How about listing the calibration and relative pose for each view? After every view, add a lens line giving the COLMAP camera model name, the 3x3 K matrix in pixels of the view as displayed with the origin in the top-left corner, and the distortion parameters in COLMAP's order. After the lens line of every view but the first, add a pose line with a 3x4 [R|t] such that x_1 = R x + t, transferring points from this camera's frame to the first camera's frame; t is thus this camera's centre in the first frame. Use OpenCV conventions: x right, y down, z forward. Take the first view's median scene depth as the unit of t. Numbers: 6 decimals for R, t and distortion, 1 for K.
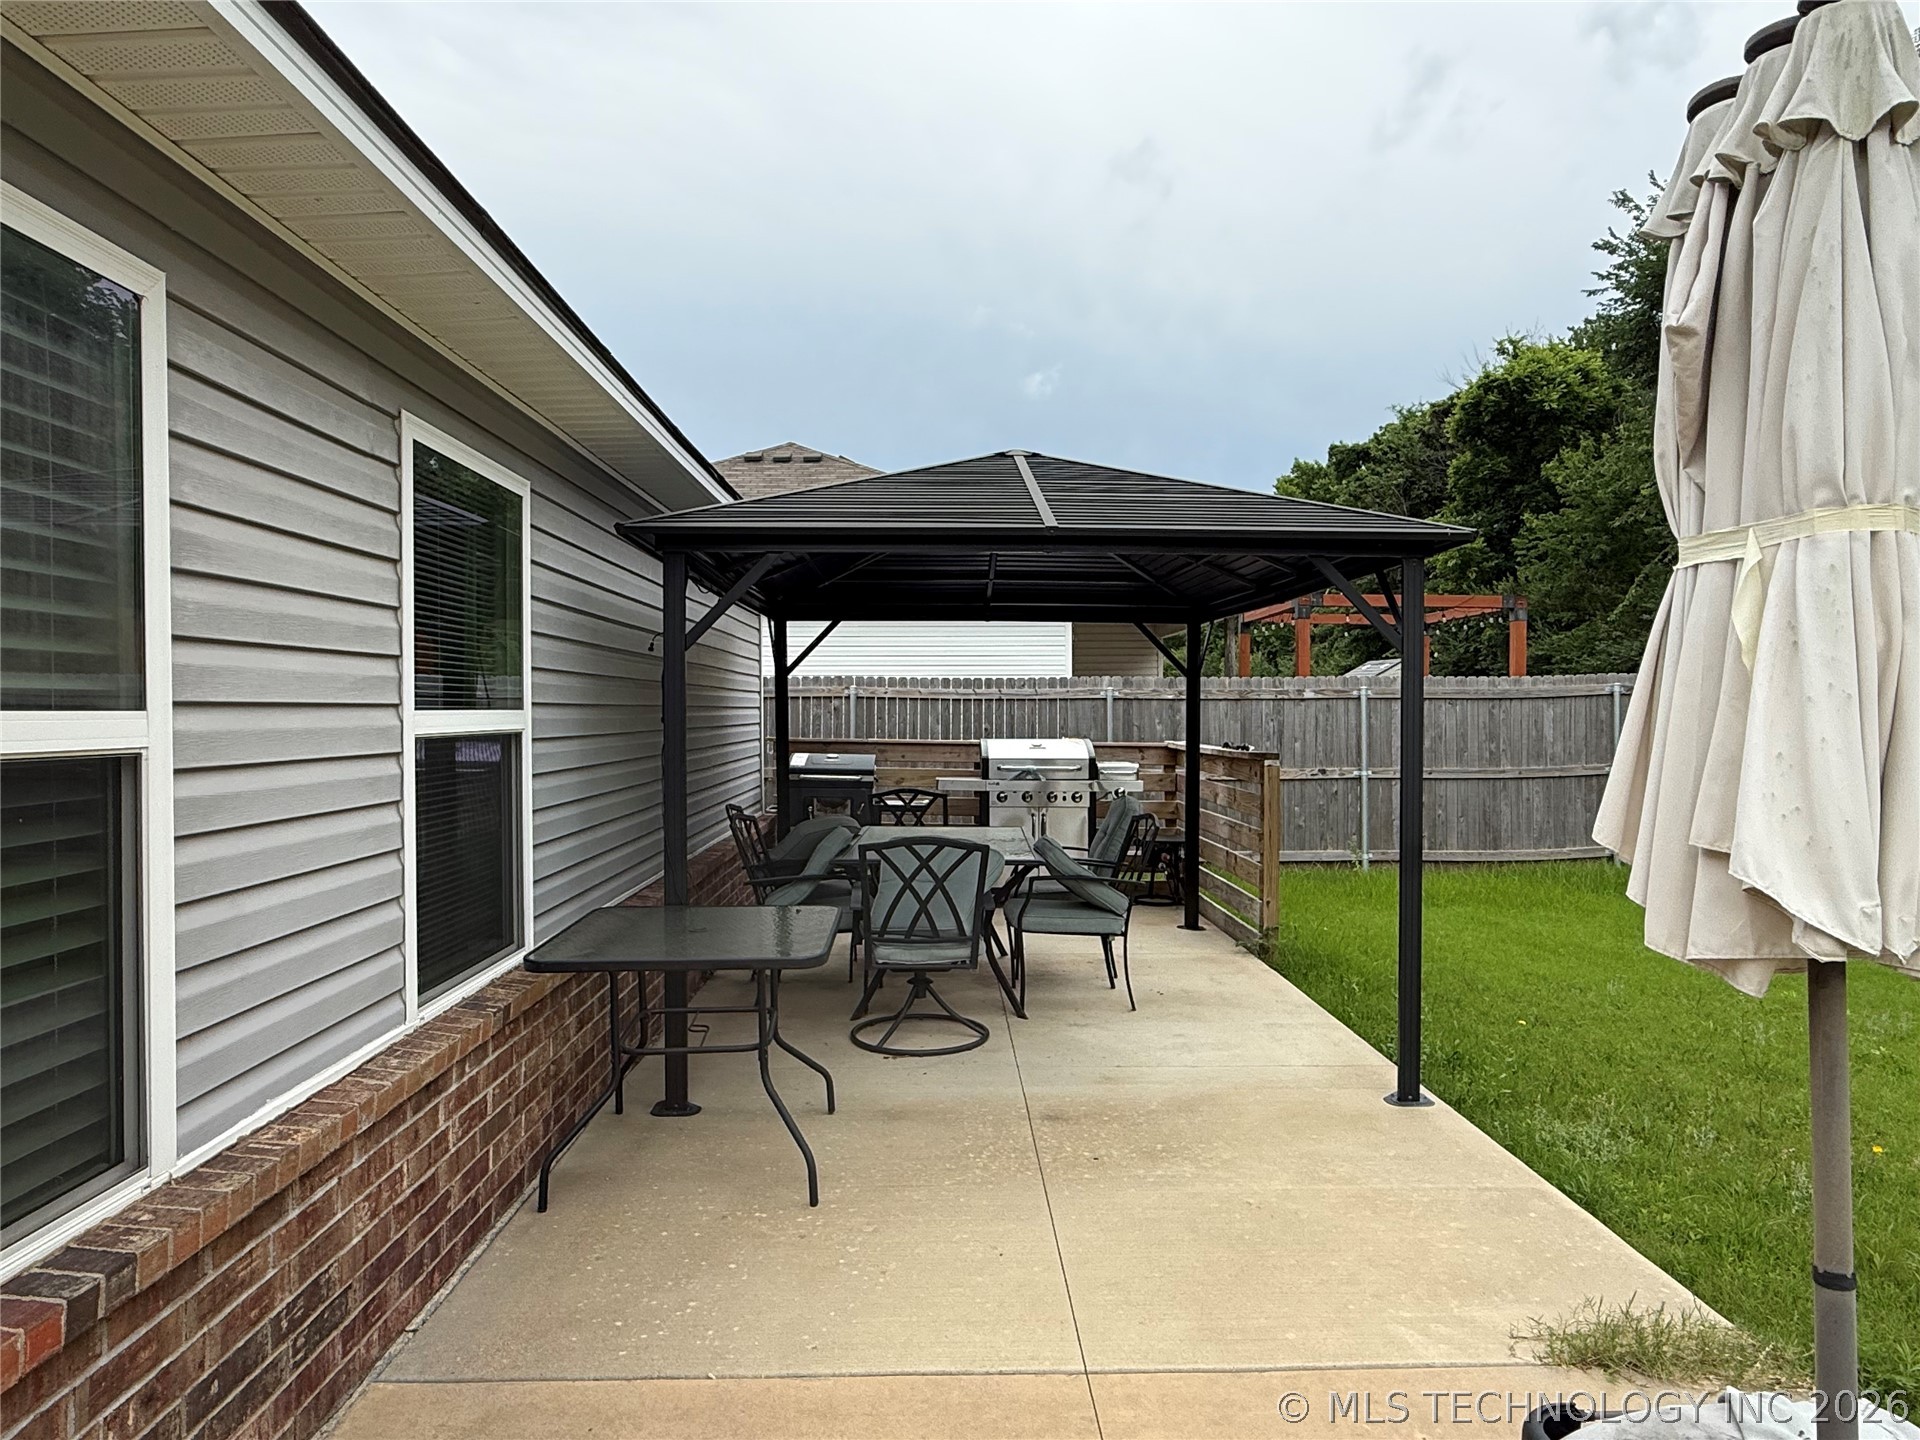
lens RADIAL K [[1174.9, 0, 951.4], [0, 1174.9, 723.7], [0, 0, 1]] dist [-0.001885, 0.001868]
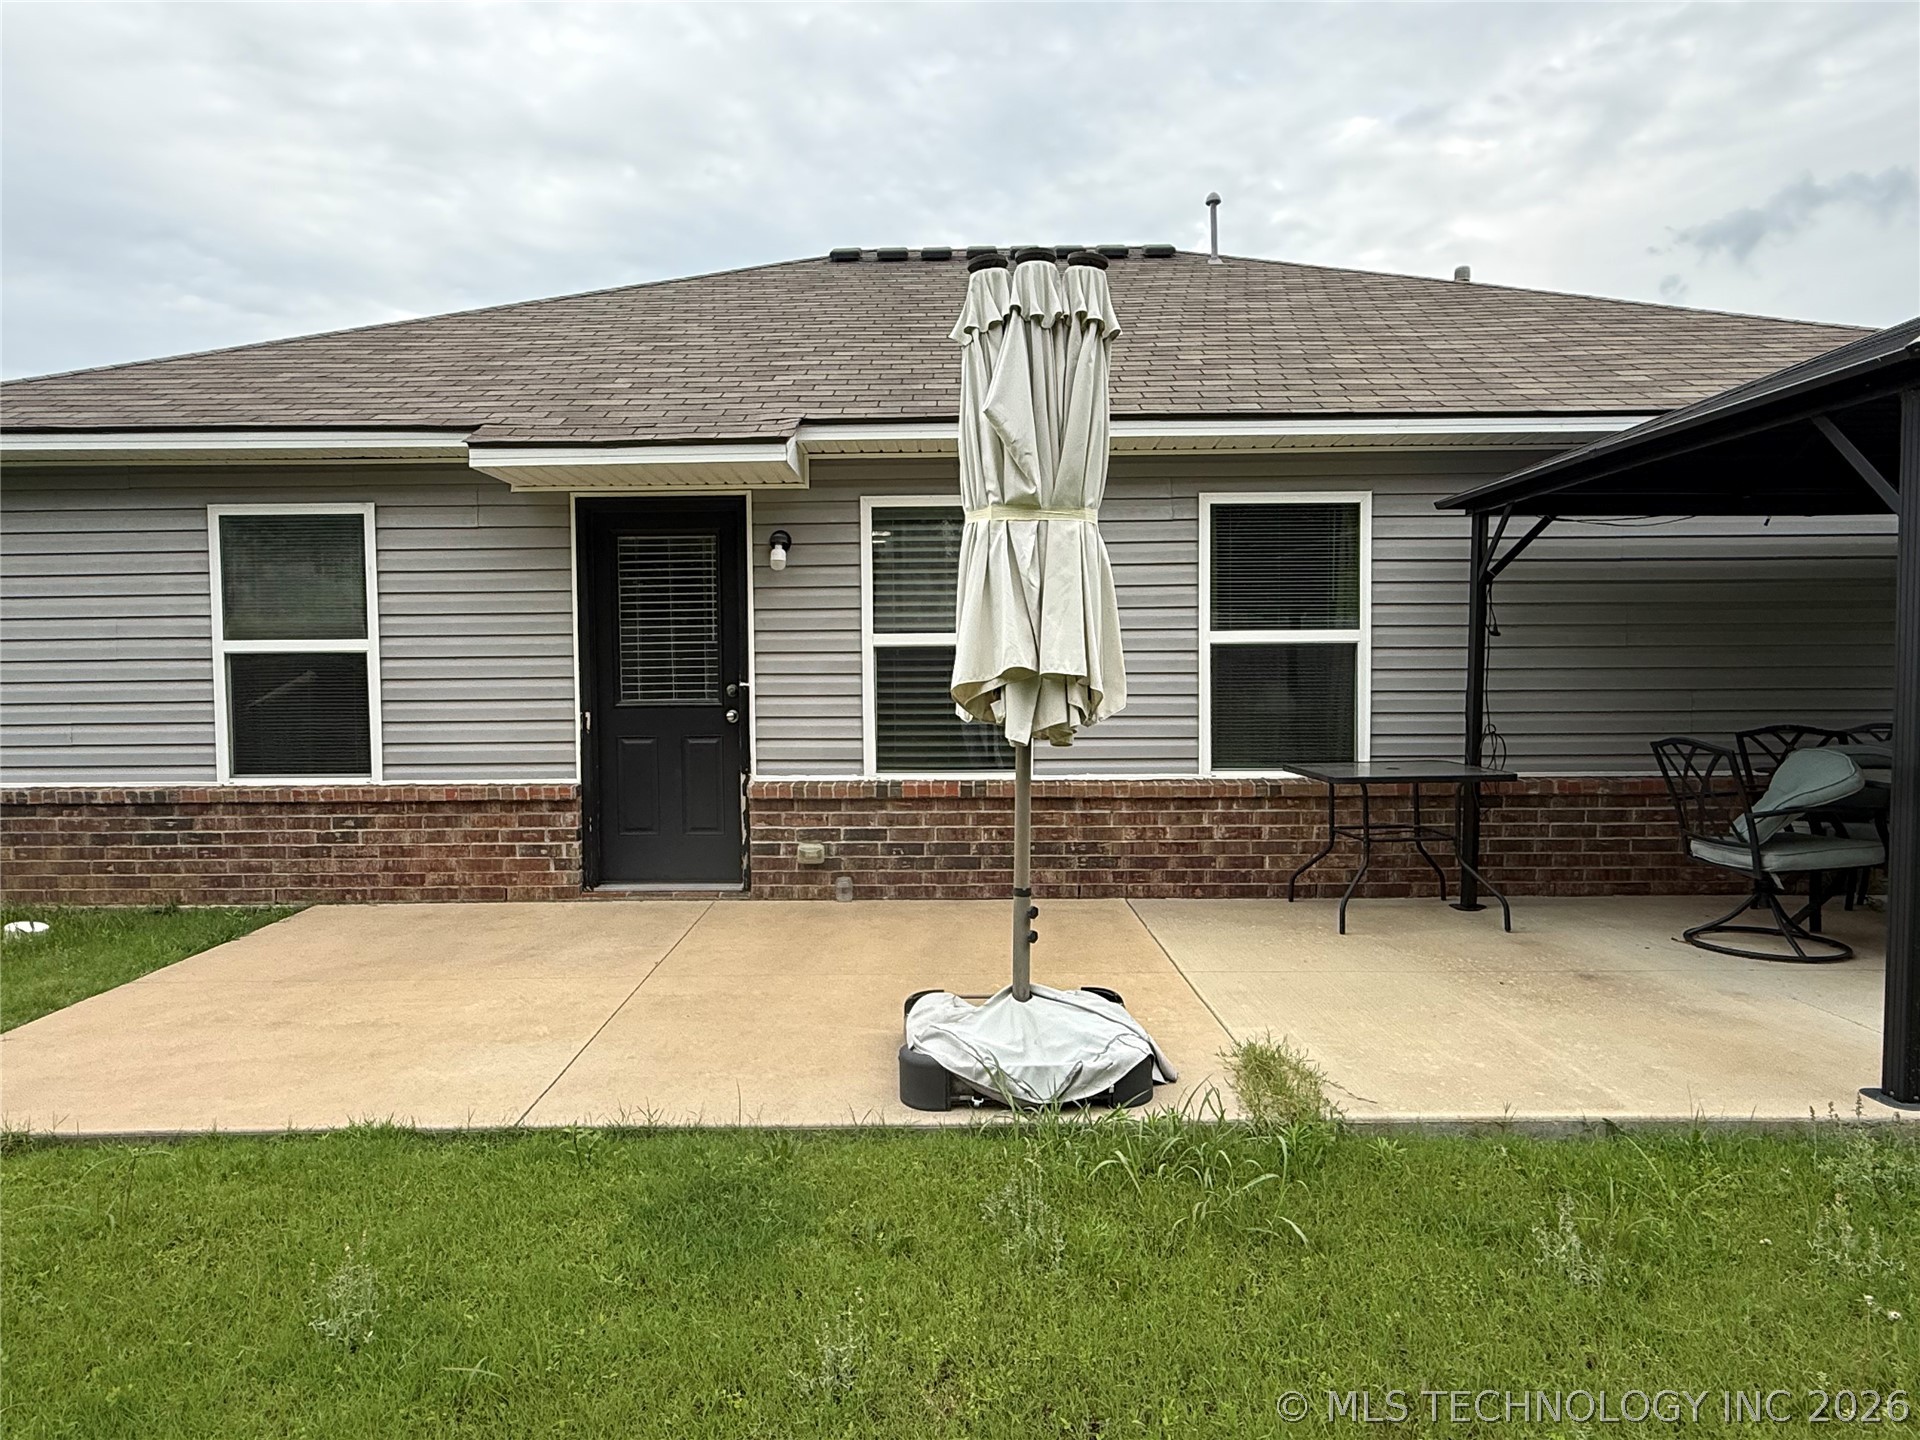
lens RADIAL K [[1174.9, 0, 944.6], [0, 1174.9, 725.5], [0, 0, 1]] dist [-0.001885, 0.001868]
pose [[-0.023363, 0.050818, -0.998435, 1.693836], [-0.003555, 0.998697, 0.050915, 0.053334], [0.999721, 0.004739, -0.023152, 0.564552]]
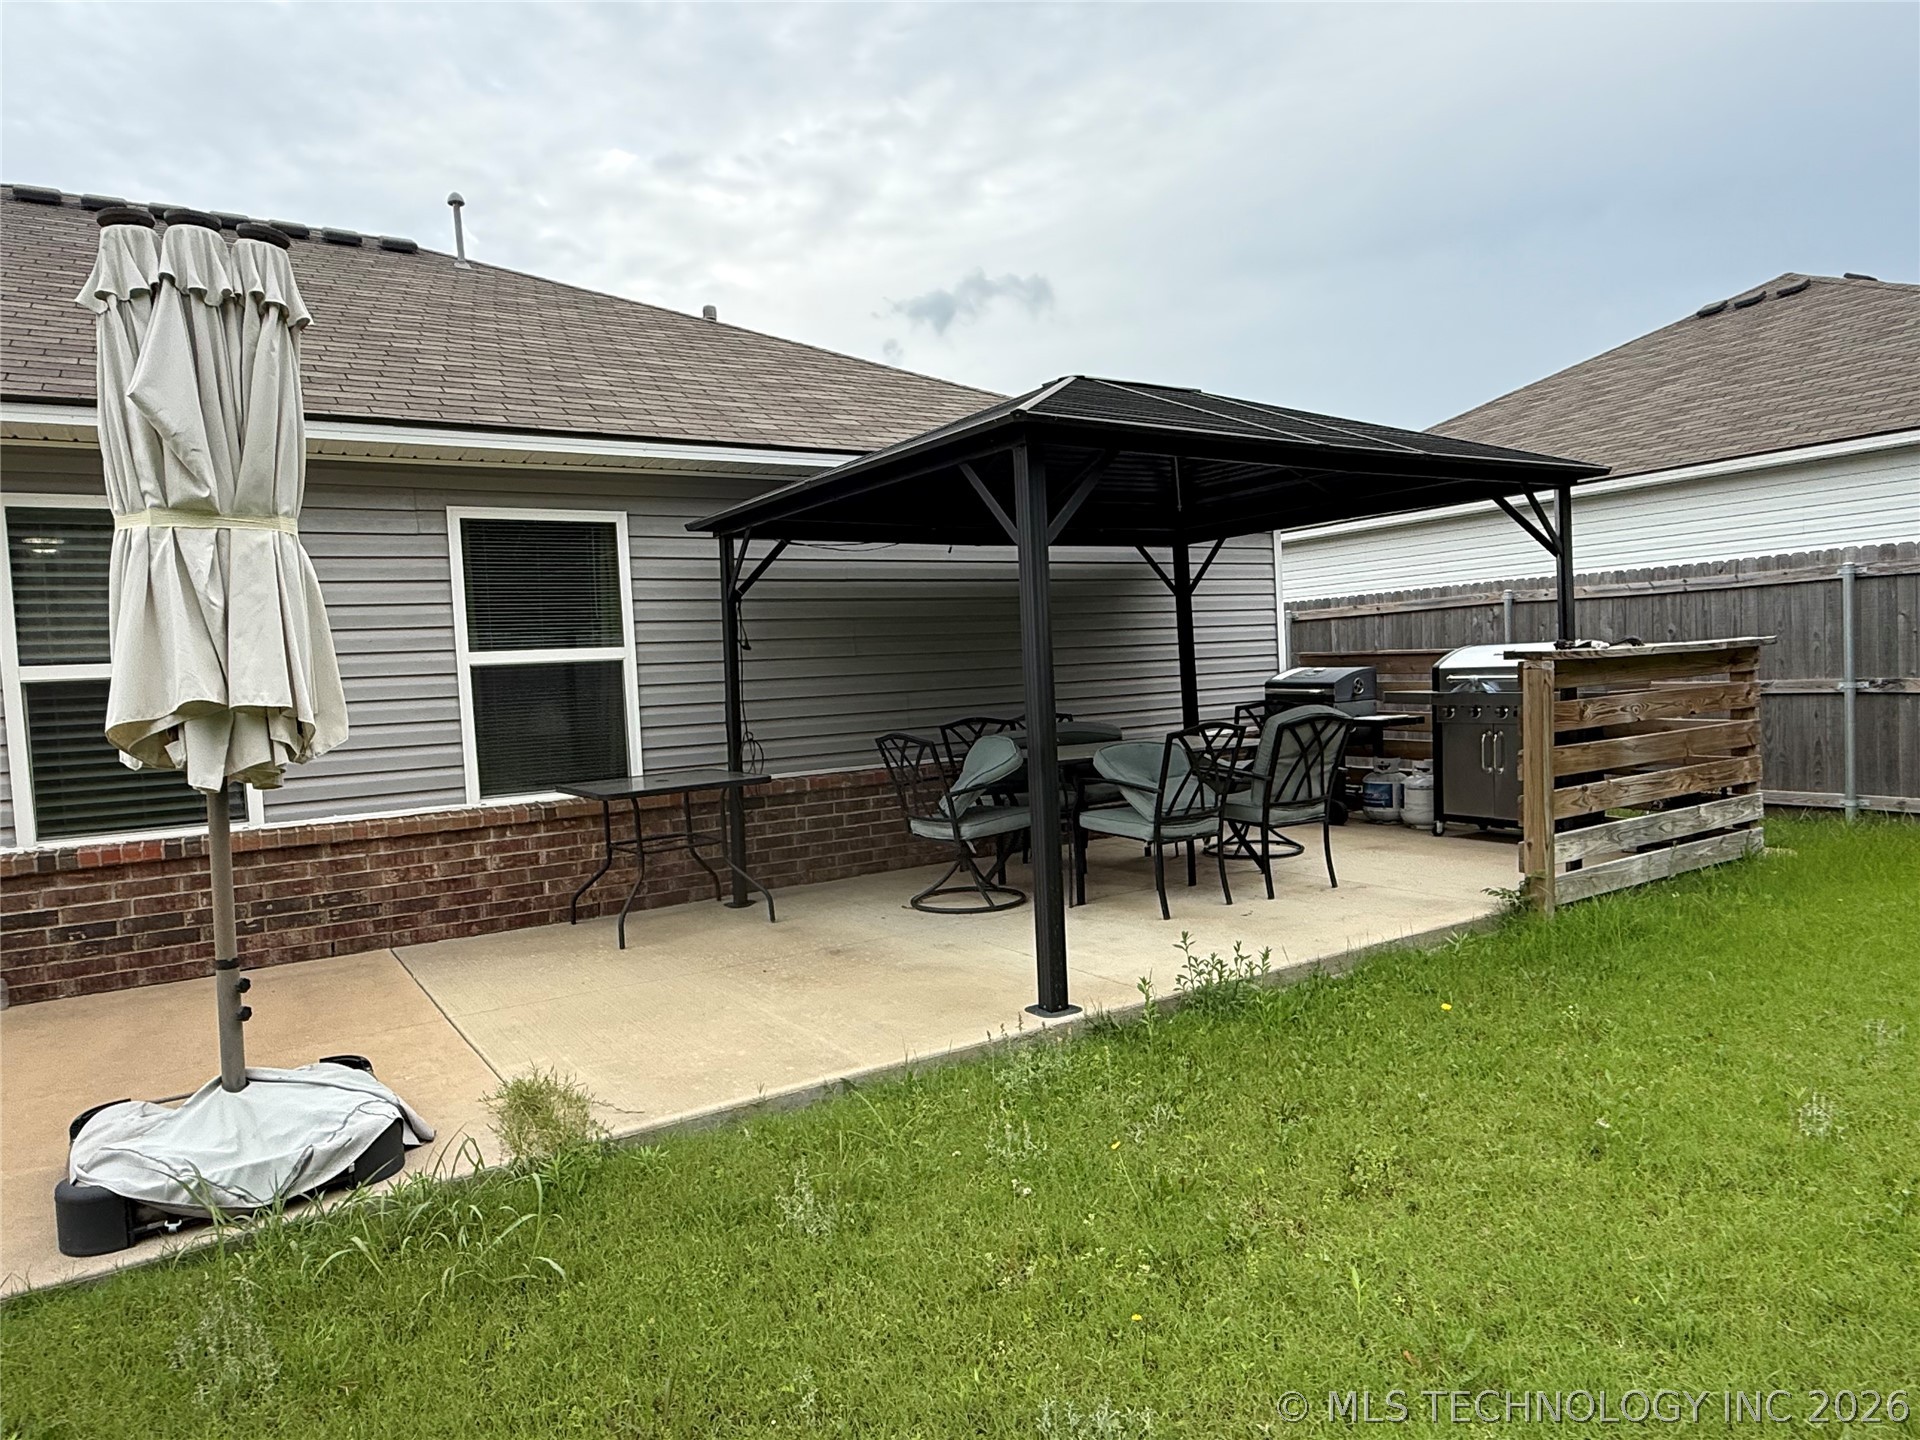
lens RADIAL K [[1174.9, 0, 945.8], [0, 1174.9, 723.7], [0, 0, 1]] dist [-0.001885, 0.001868]
pose [[0.525725, 0.017311, -0.850479, 1.697112], [0.037514, 0.998348, 0.043510, 0.054684], [0.849827, -0.054779, 0.524207, 0.627429]]
